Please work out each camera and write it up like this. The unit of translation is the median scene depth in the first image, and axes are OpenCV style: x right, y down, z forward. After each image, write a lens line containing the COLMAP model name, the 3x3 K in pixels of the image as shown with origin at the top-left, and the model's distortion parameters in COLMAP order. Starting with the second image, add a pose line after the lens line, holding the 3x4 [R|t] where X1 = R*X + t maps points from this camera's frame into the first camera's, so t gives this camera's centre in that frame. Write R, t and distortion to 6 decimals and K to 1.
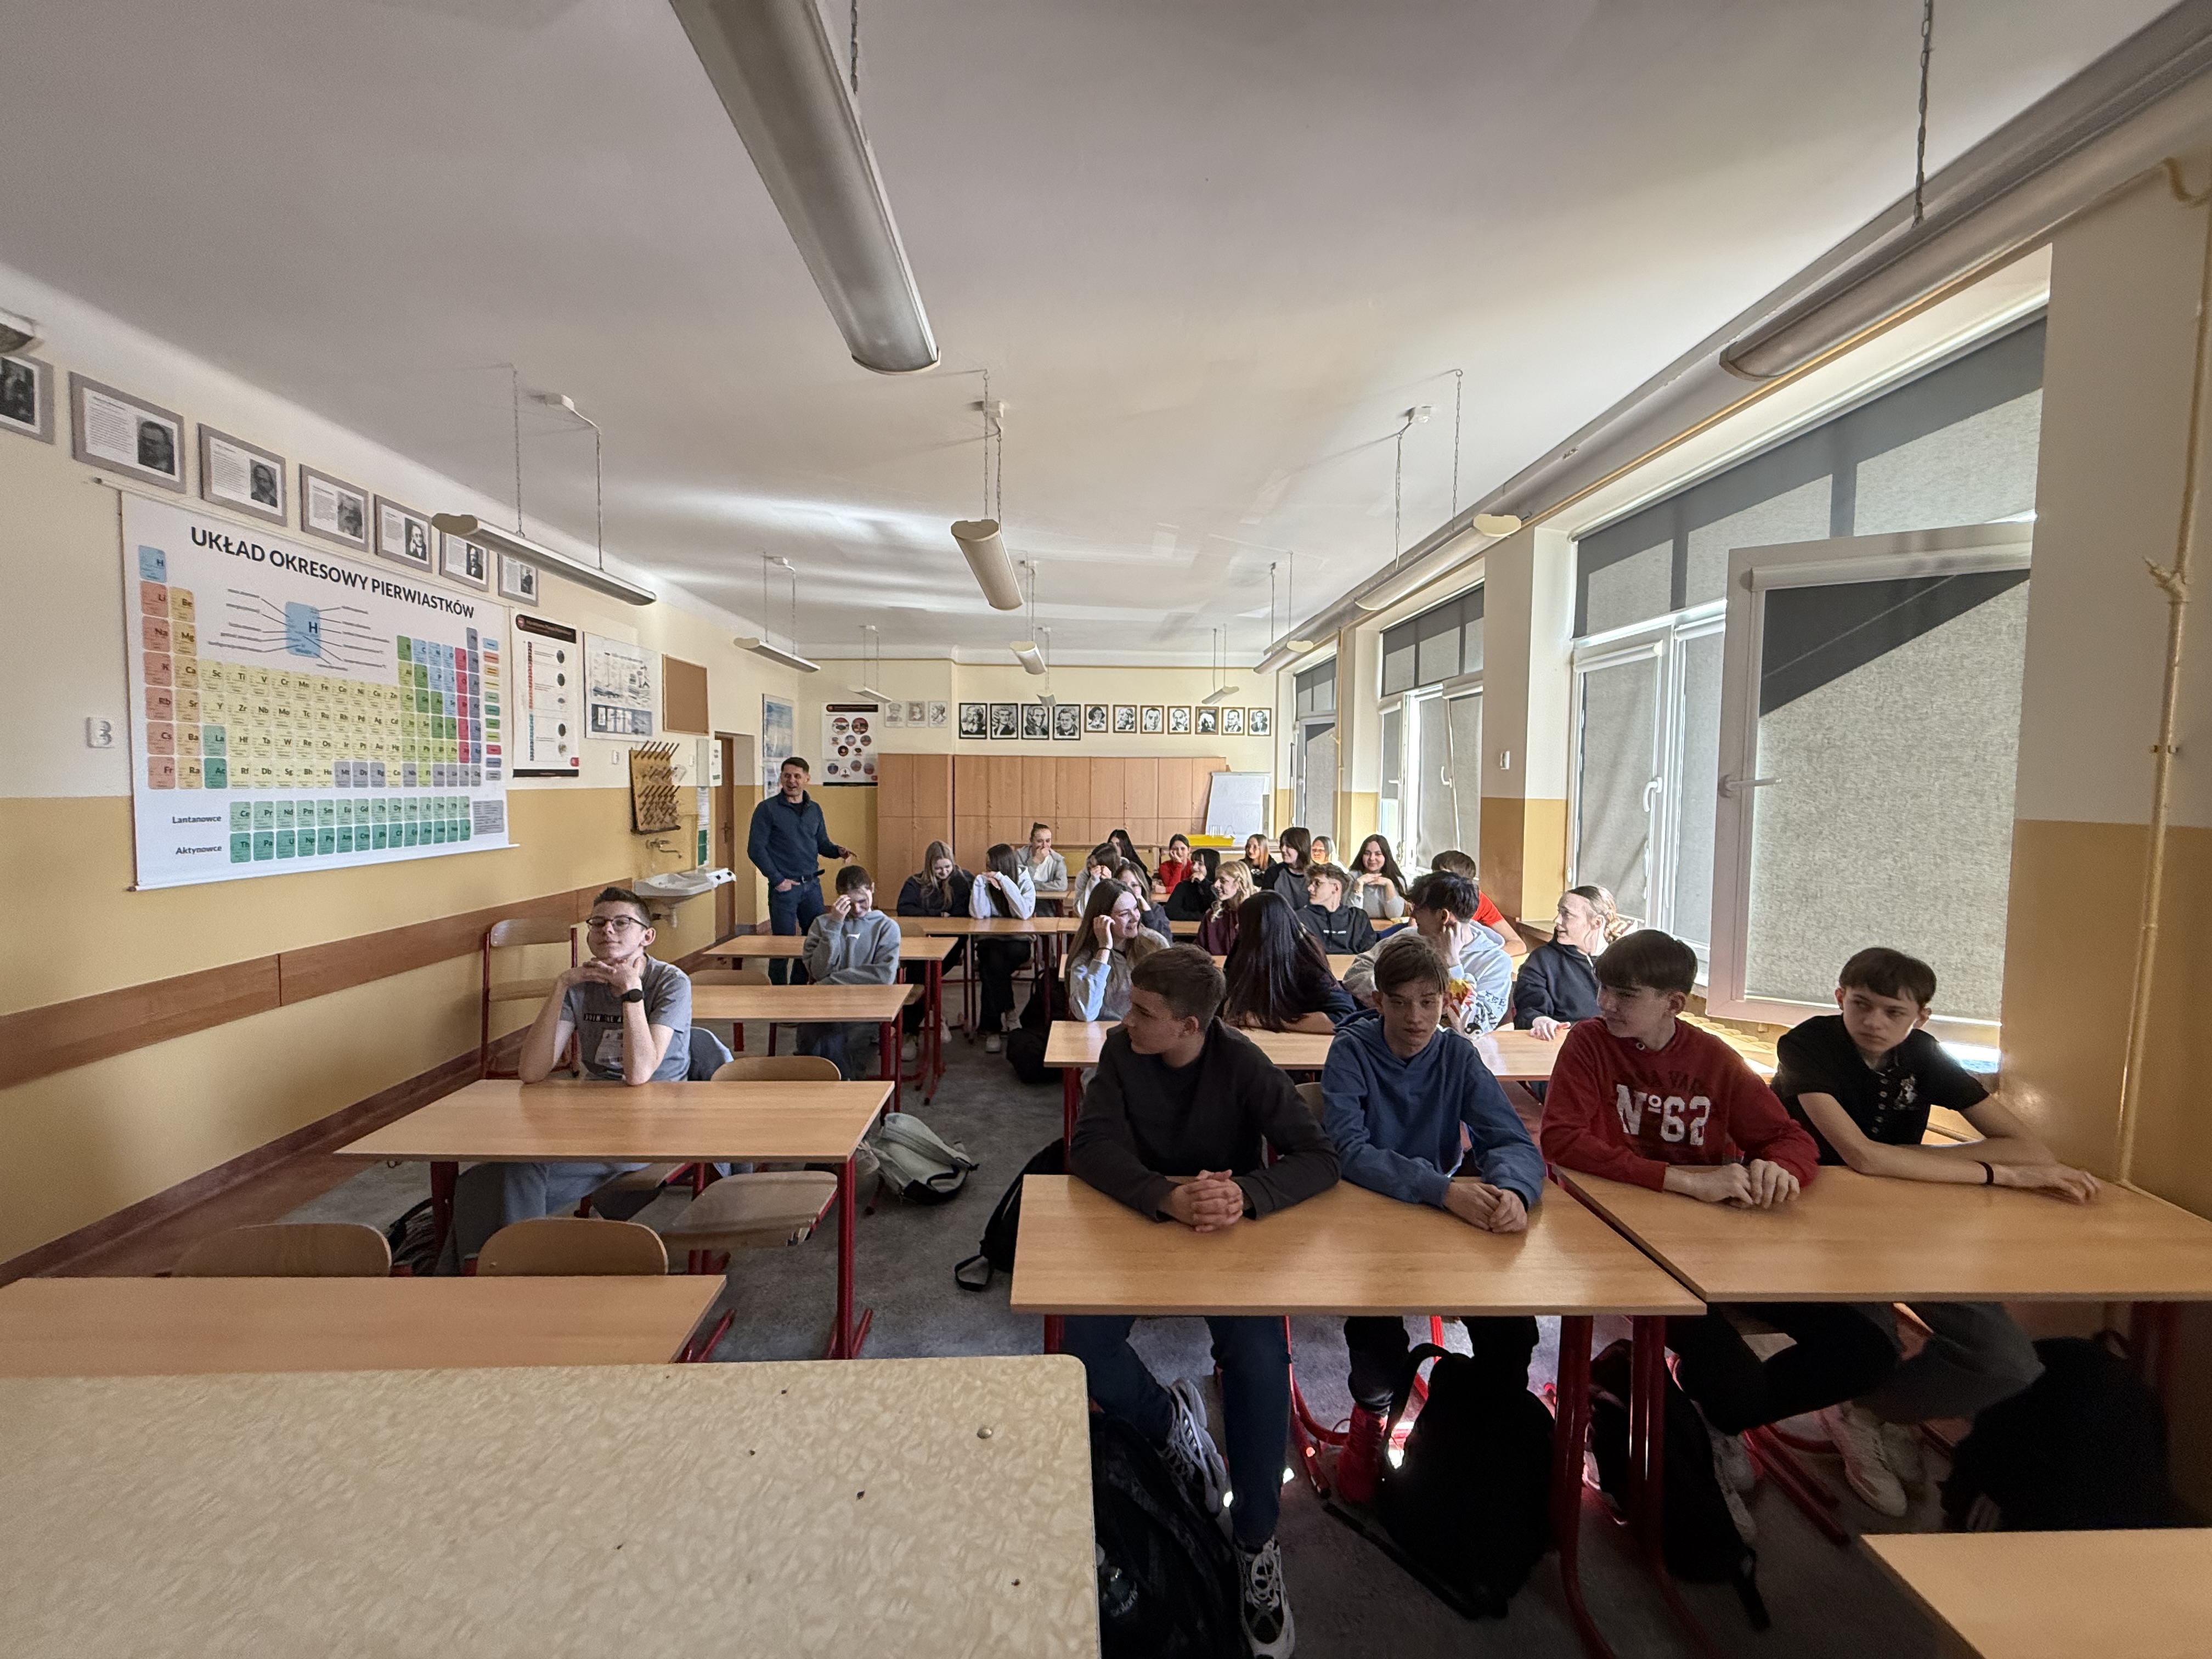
lens RADIAL K [[885.9, 0, 1108.2], [0, 885.9, 831.1], [0, 0, 1]] dist [0.001720, 0.000173]
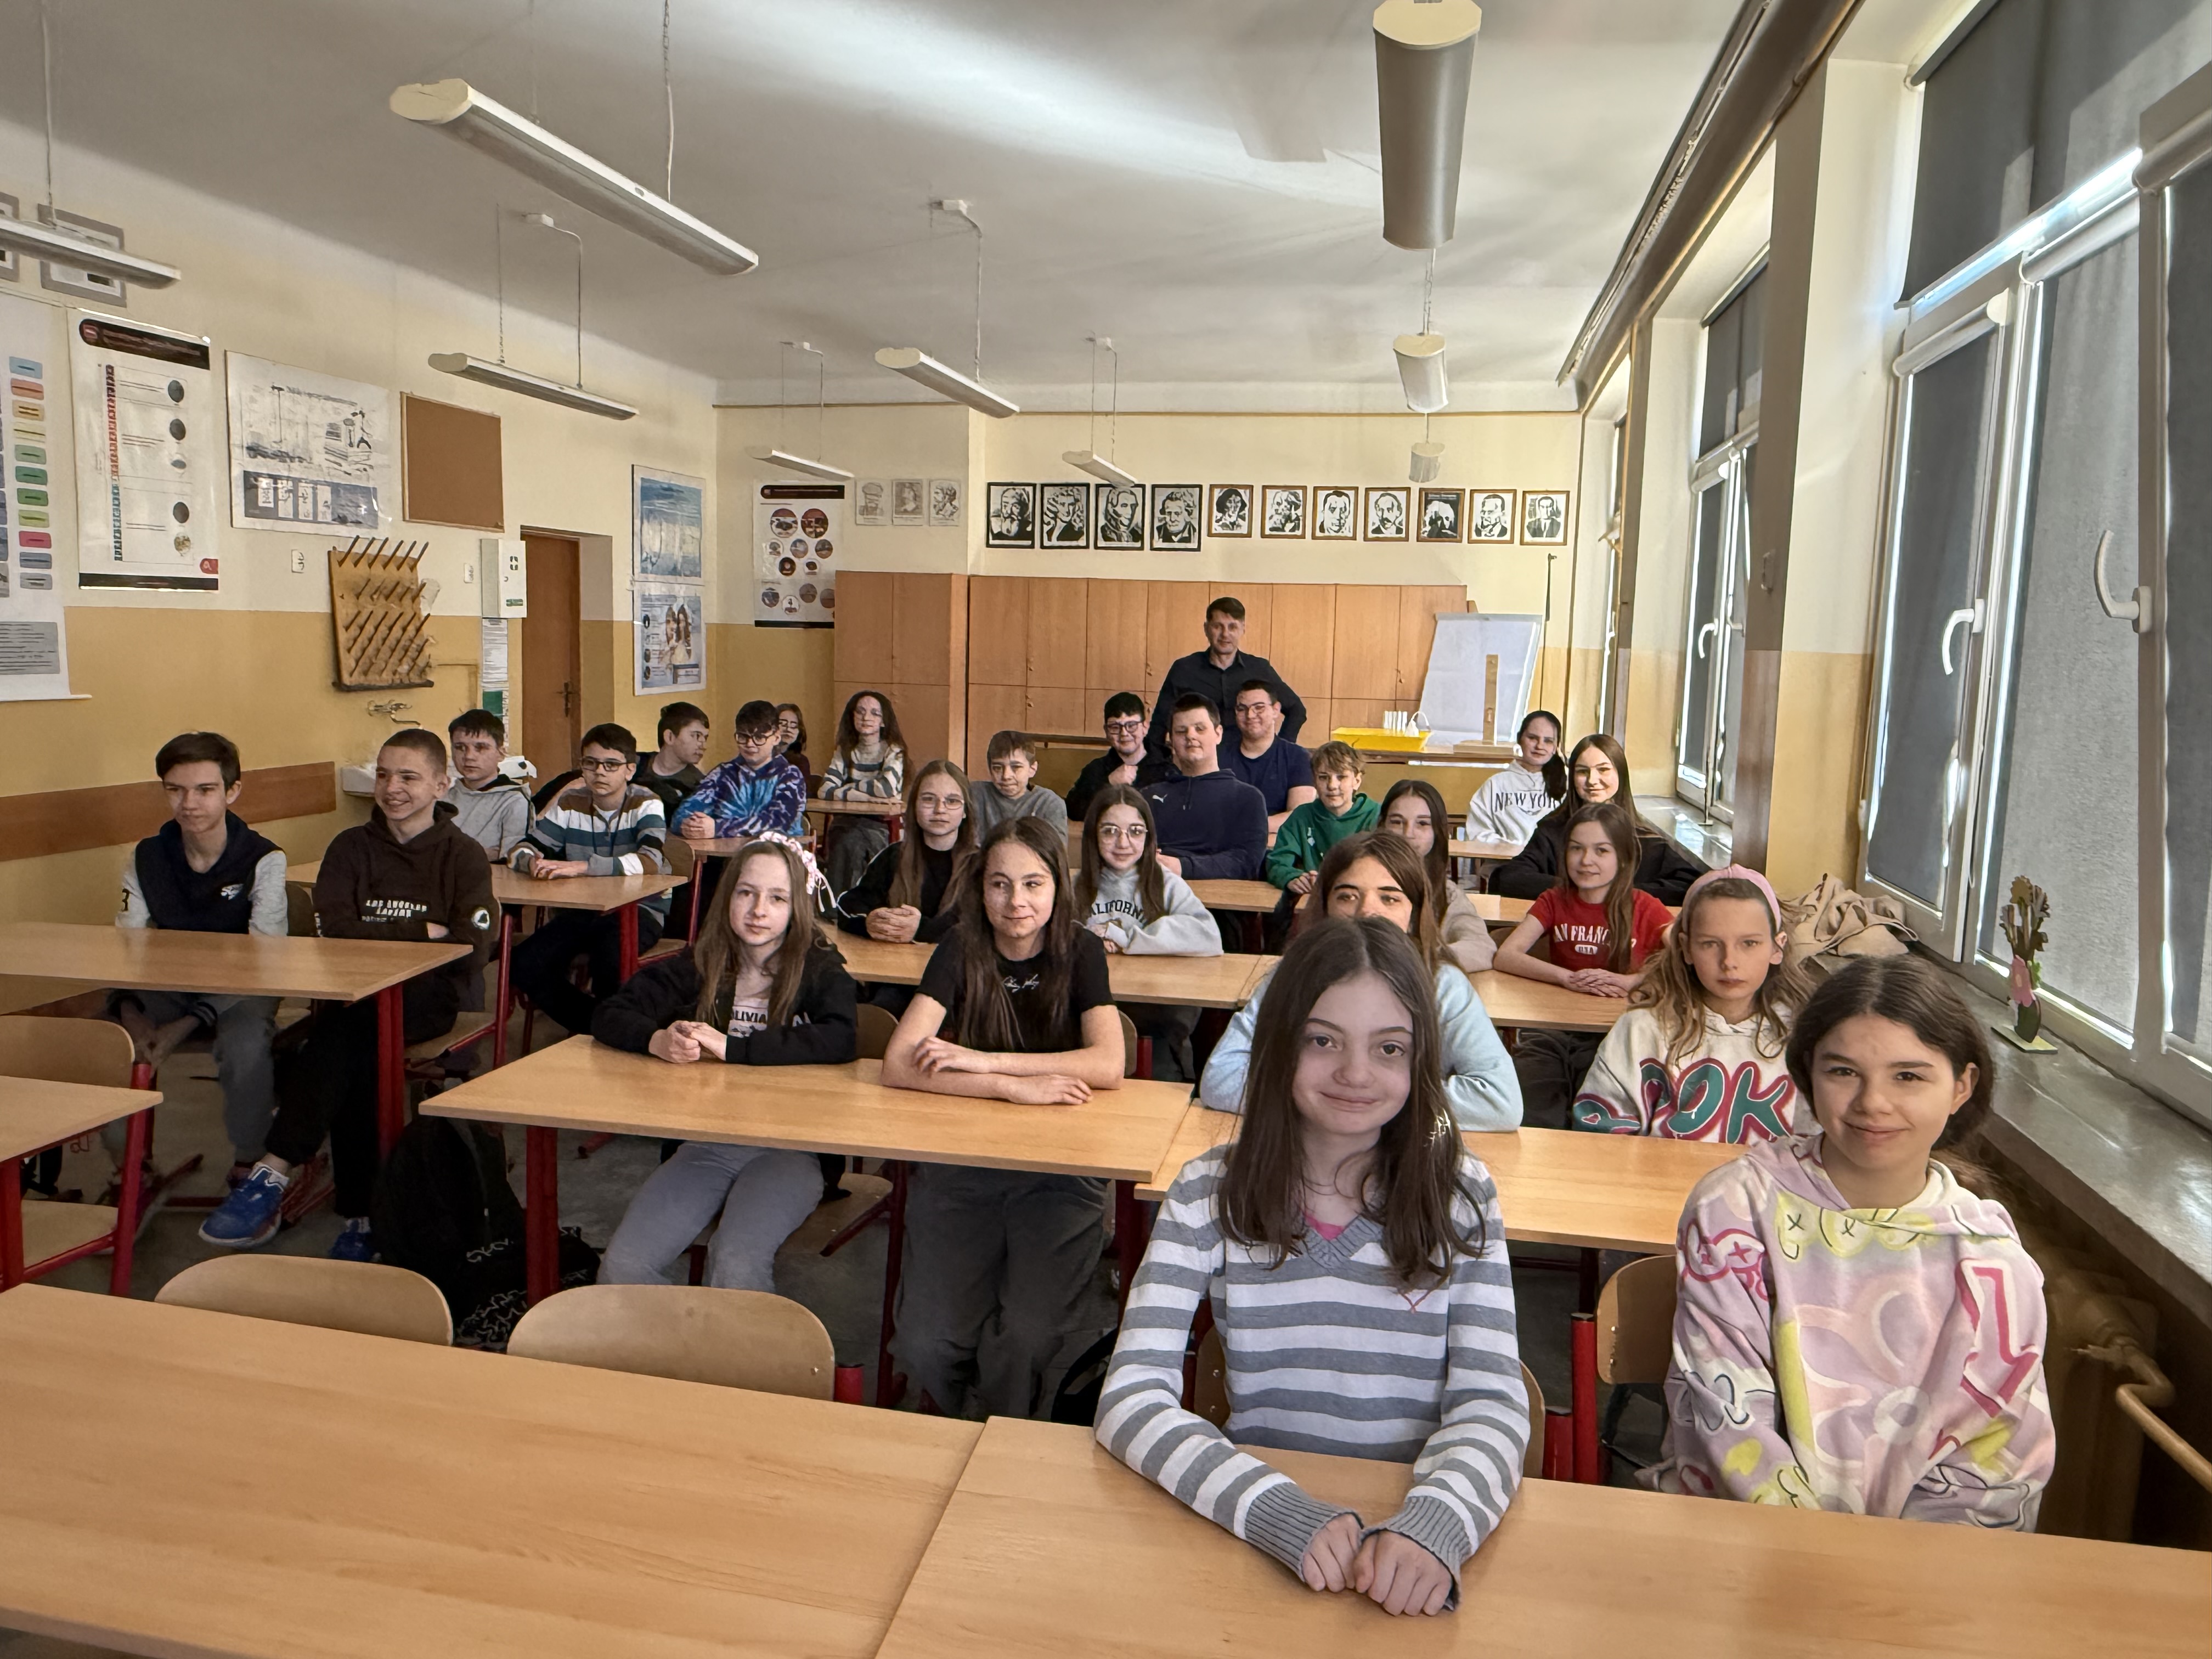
lens RADIAL K [[1565.6, 0, 1105.2], [0, 1565.6, 822.0], [0, 0, 1]] dist [0.005472, 0.004432]
pose [[0.971582, 0.046236, -0.232144, 0.215074], [-0.032973, 0.997612, 0.060696, 0.010257], [0.234396, -0.051317, 0.970786, 0.067180]]
